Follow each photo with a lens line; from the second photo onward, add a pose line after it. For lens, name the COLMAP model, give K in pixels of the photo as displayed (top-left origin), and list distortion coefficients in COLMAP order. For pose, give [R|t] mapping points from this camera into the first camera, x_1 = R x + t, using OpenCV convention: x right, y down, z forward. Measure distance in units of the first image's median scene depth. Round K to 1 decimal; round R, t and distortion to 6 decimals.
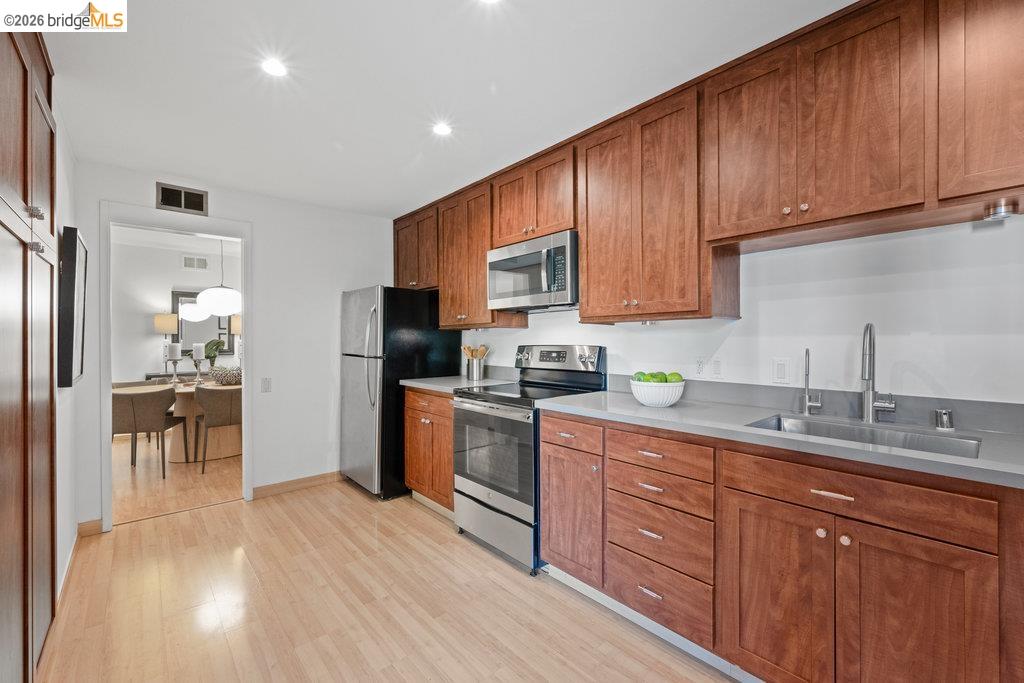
lens RADIAL K [[418.2, 0, 513.2], [0, 418.2, 340.3], [0, 0, 1]] dist [0.000167, 0.000113]
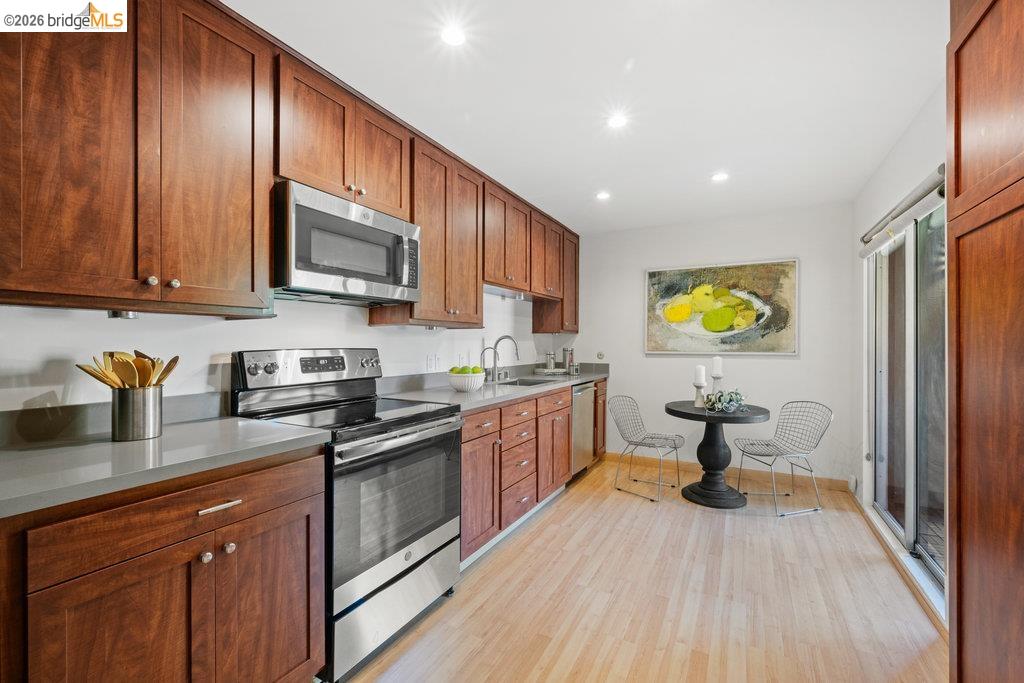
lens RADIAL K [[418.2, 0, 511.4], [0, 418.2, 344.3], [0, 0, 1]] dist [0.000167, 0.000113]
pose [[-0.322189, 0.000112, 0.946675, -0.870167], [-0.000156, 1.000000, -0.000171, 0.005166], [-0.946675, -0.000203, -0.322189, 1.154136]]
